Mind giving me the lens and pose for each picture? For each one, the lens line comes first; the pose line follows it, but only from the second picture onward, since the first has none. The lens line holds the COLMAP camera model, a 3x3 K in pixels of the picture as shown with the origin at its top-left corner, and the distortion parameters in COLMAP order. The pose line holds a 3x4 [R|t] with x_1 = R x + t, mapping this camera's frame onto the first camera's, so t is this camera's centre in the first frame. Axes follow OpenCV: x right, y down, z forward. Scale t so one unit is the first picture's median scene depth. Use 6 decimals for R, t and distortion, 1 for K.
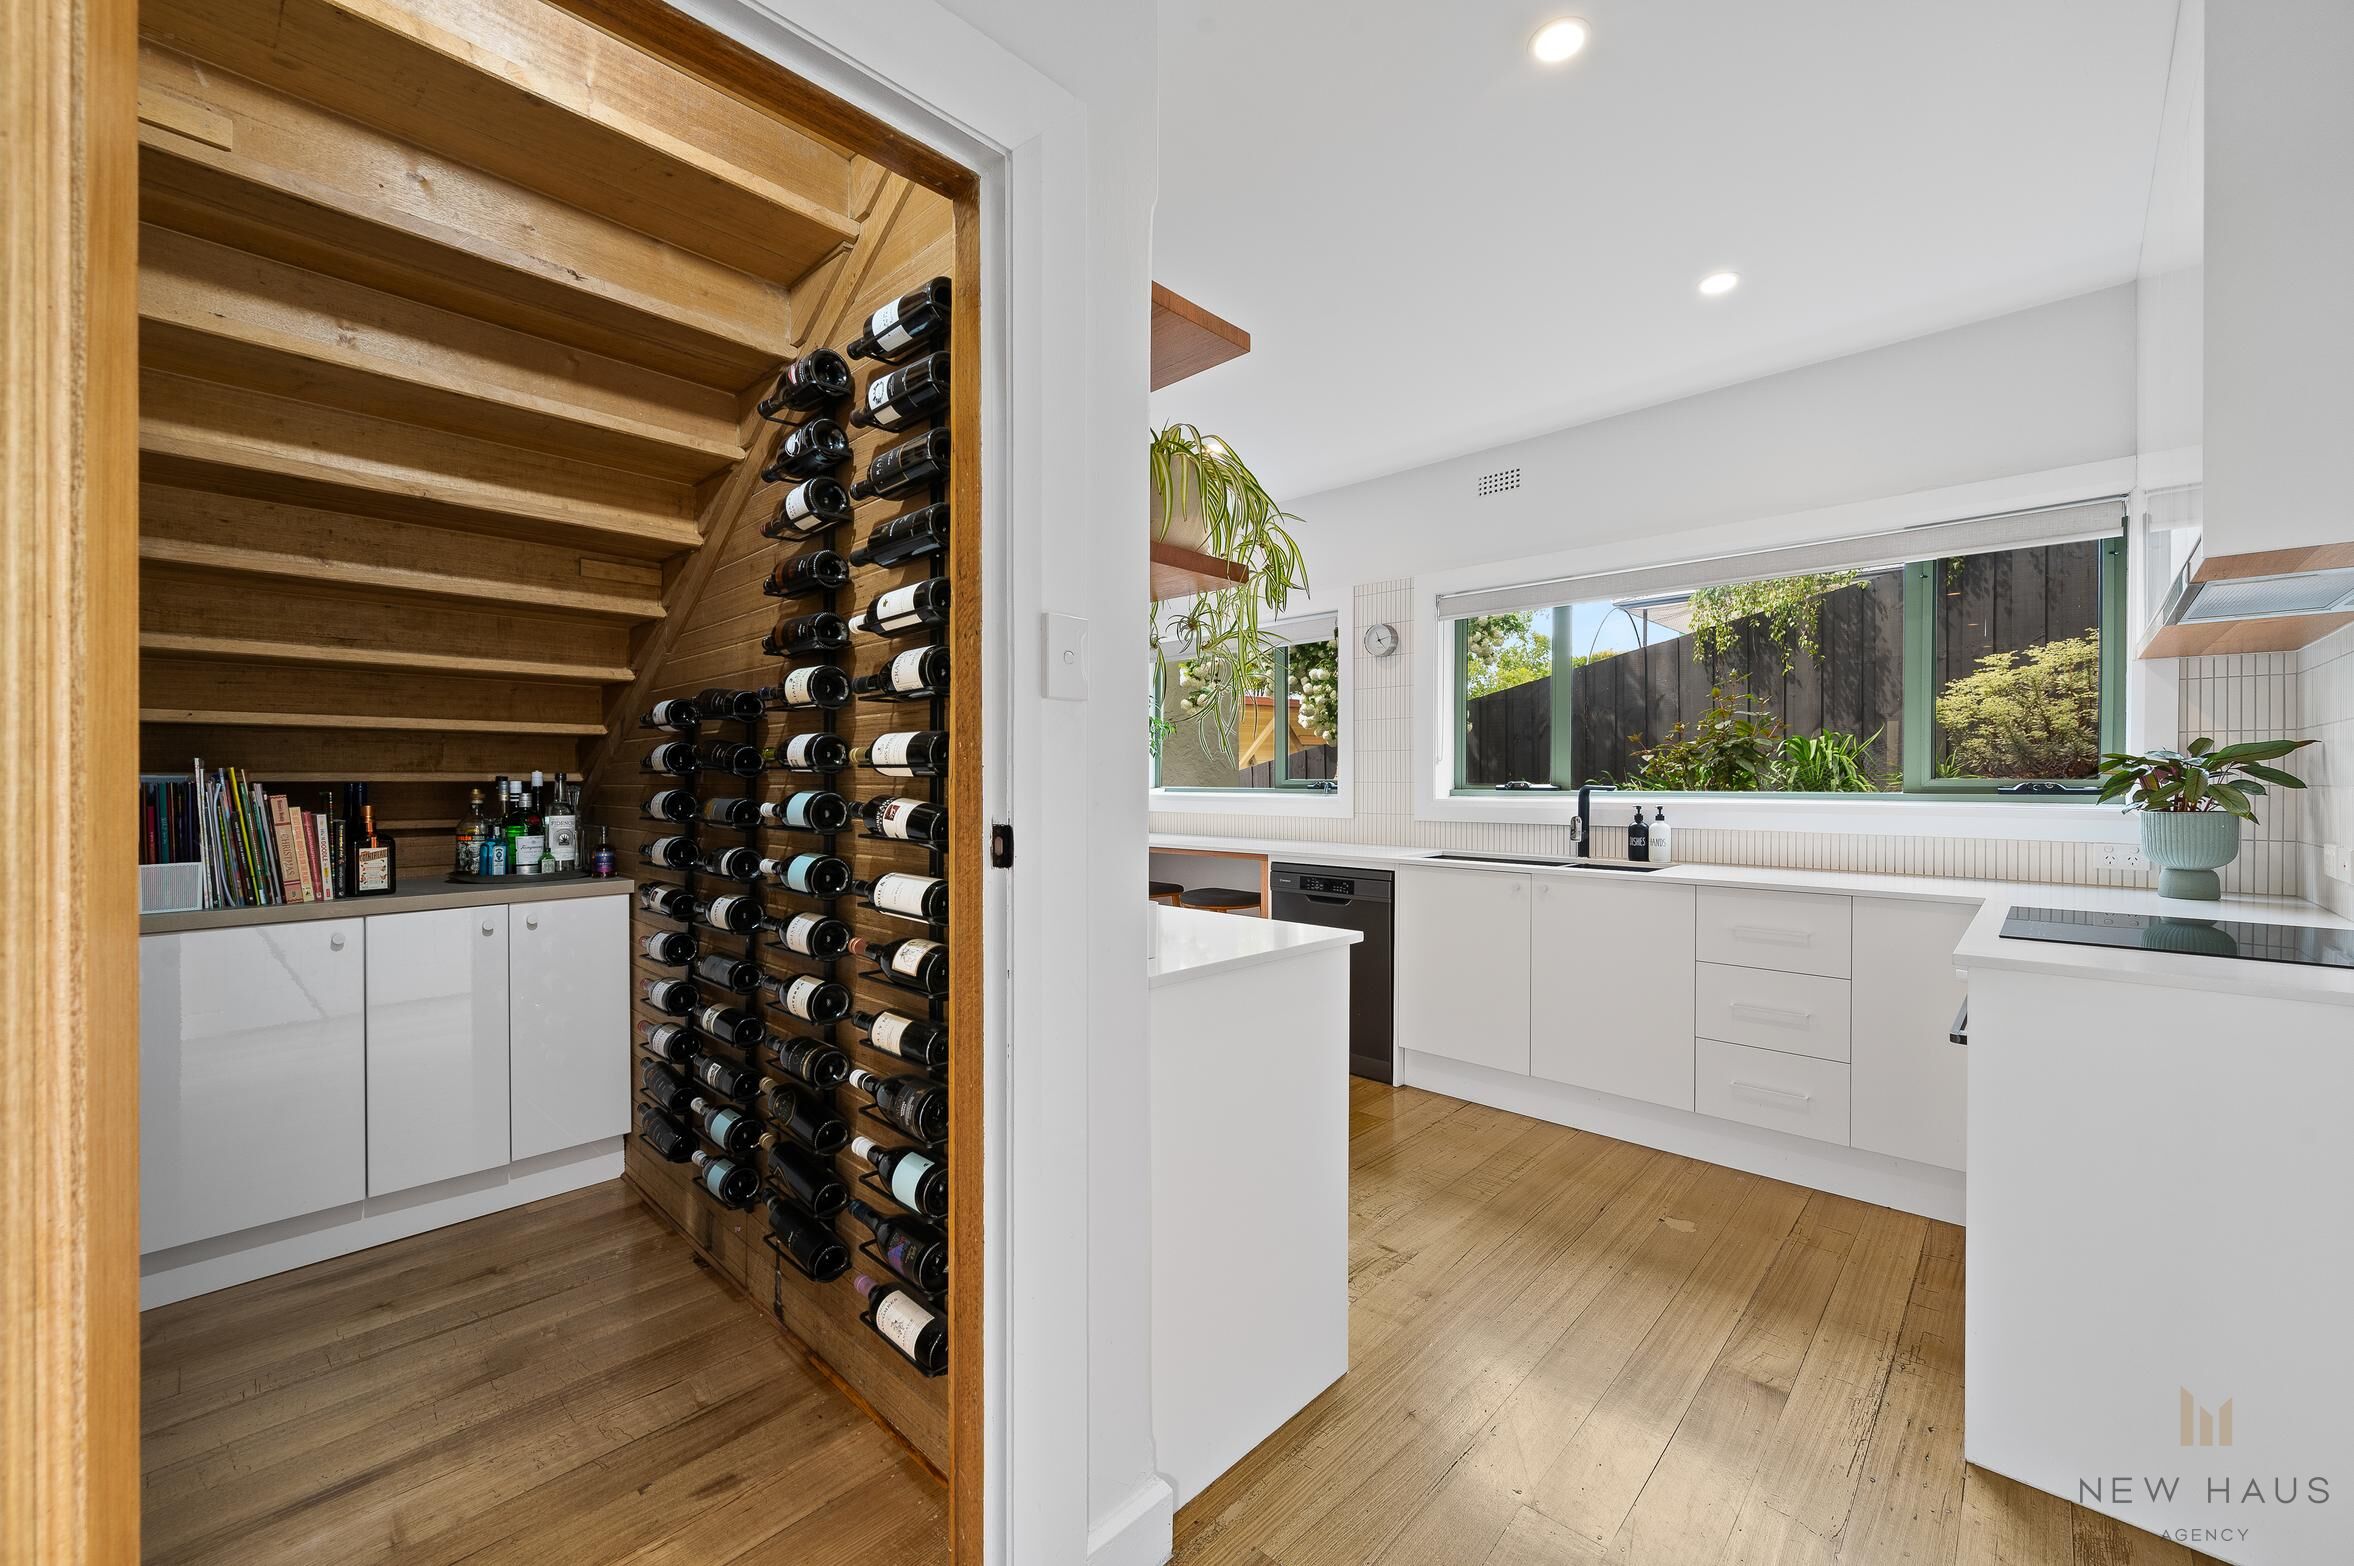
lens RADIAL K [[936.3, 0, 1195.3], [0, 936.3, 778.6], [0, 0, 1]] dist [-0.000610, -0.000003]
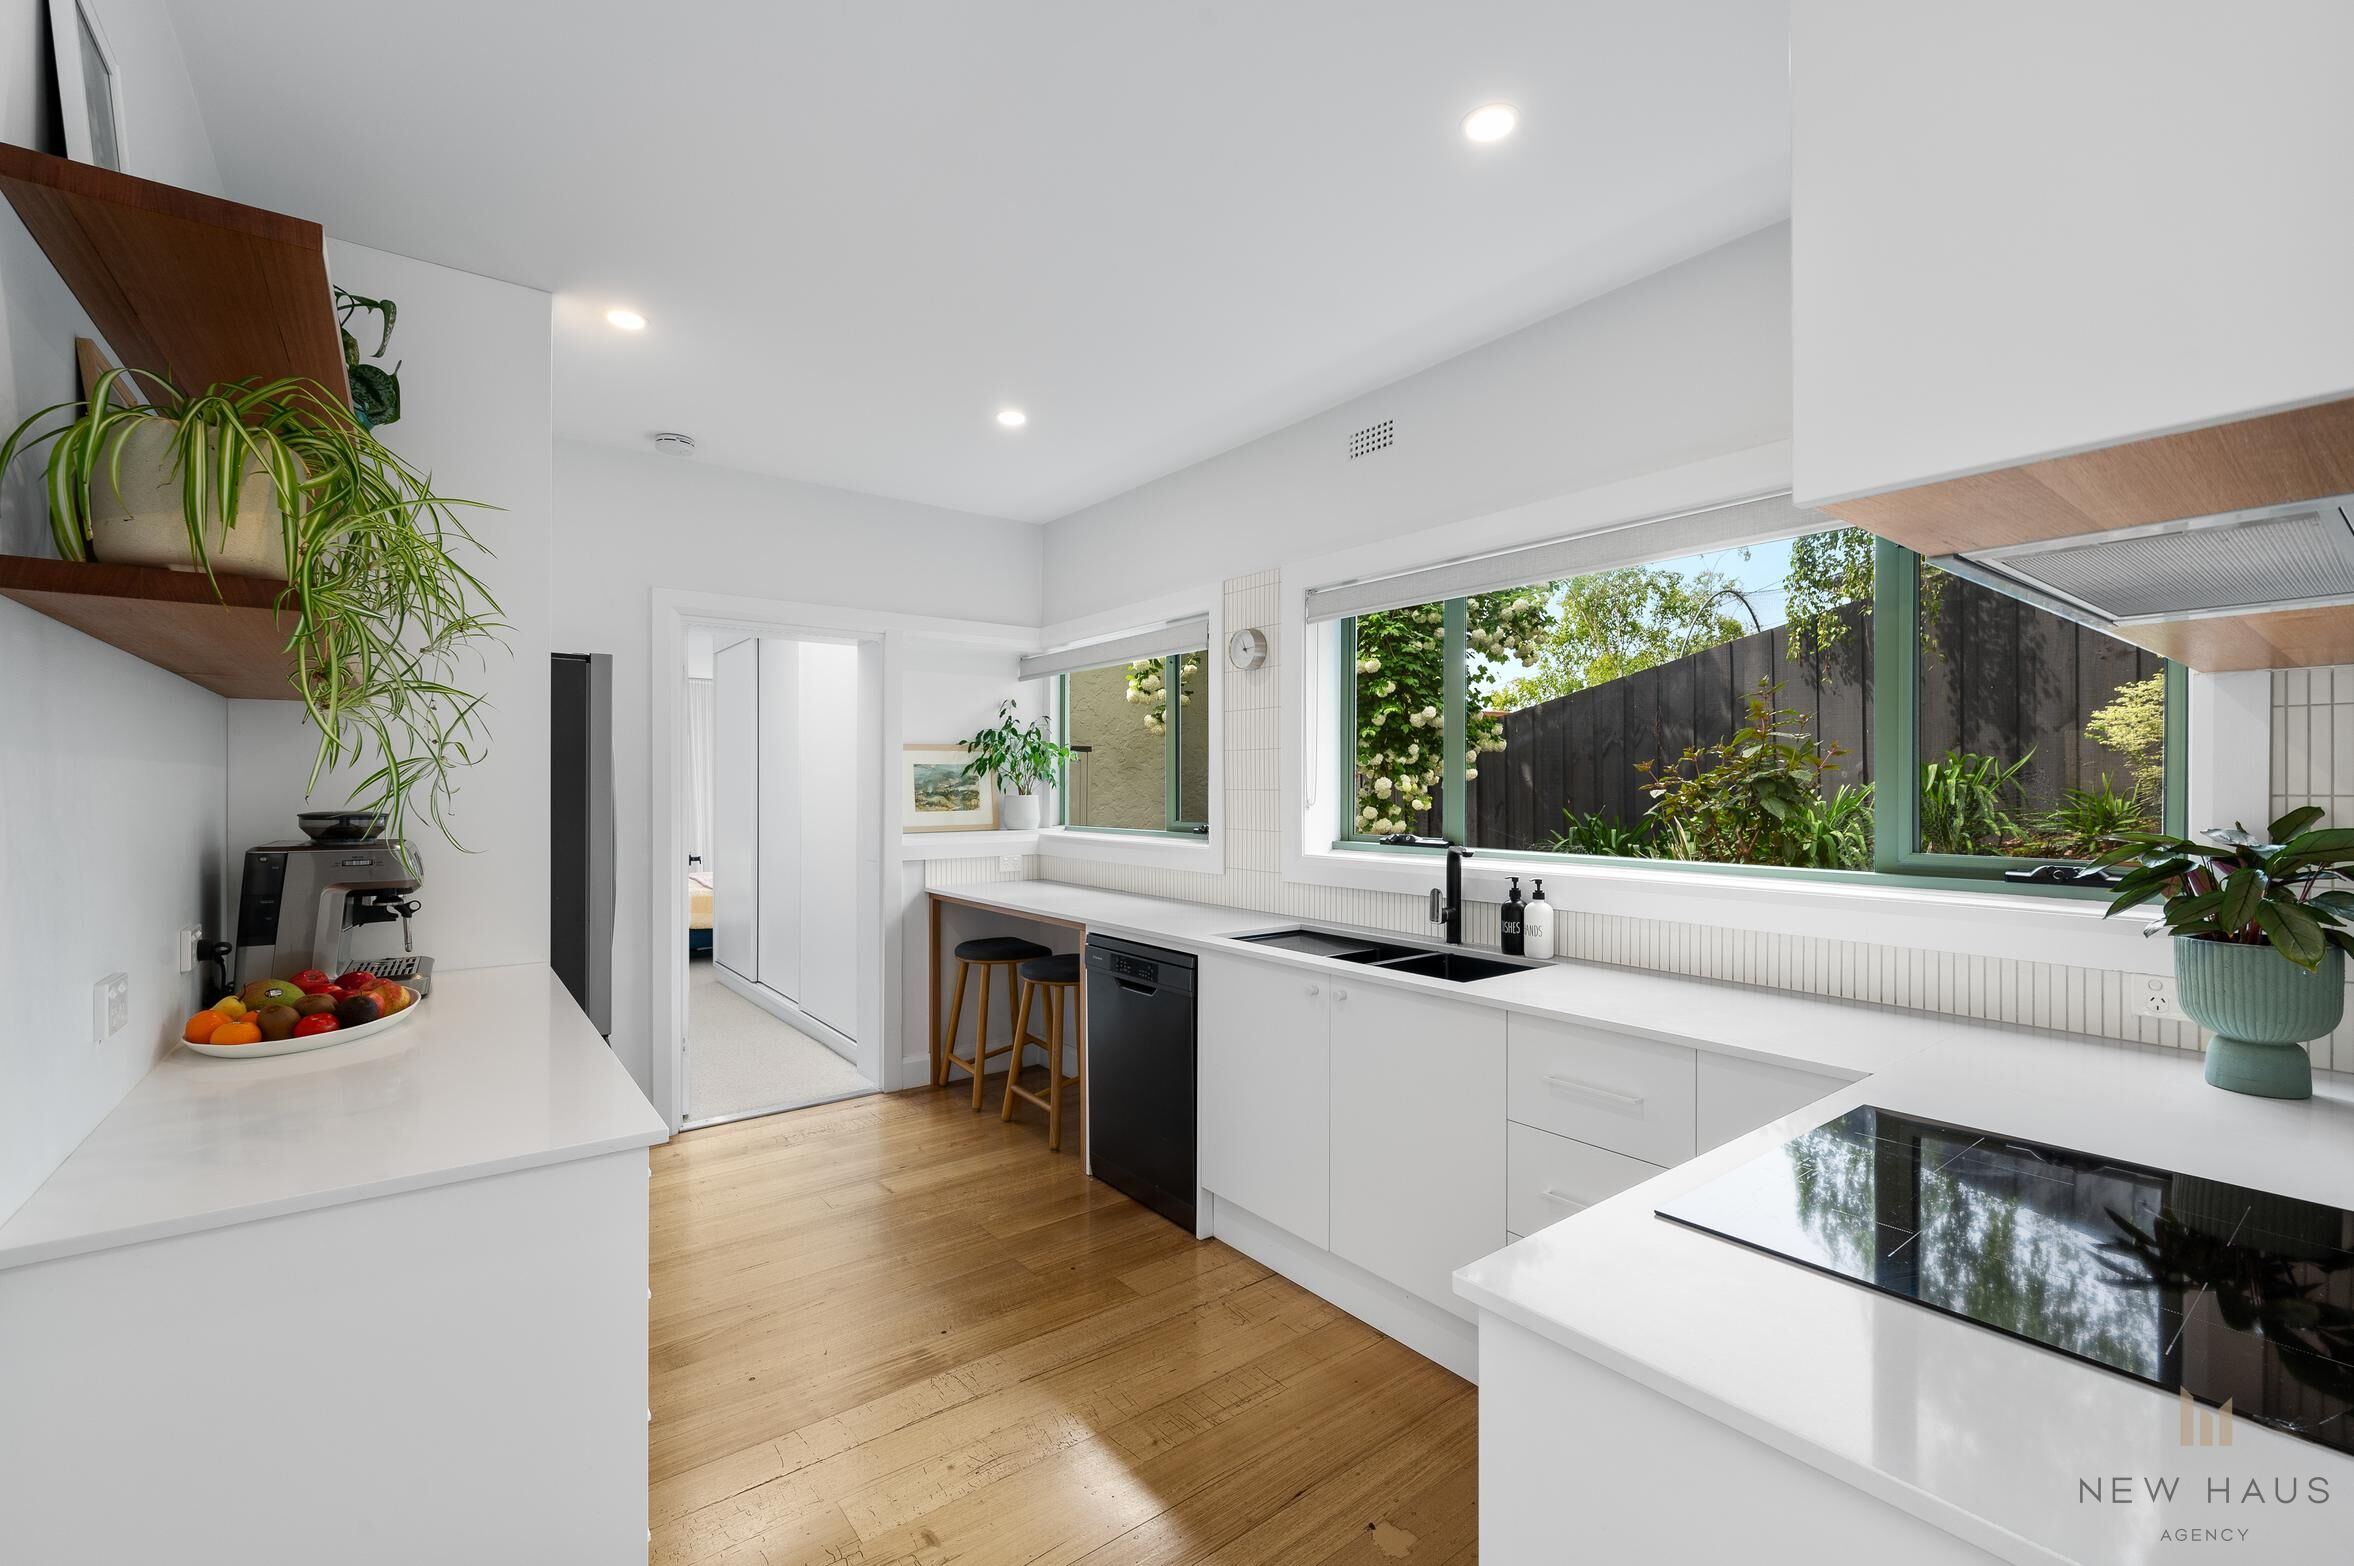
lens RADIAL K [[1007.4, 0, 1191.5], [0, 1007.4, 782.4], [0, 0, 1]] dist [-0.010363, 0.000826]
pose [[0.987039, 0.000485, -0.160479, 0.337557], [-0.001040, 0.999994, -0.003374, -0.038828], [0.160477, 0.003497, 0.987033, 0.189916]]
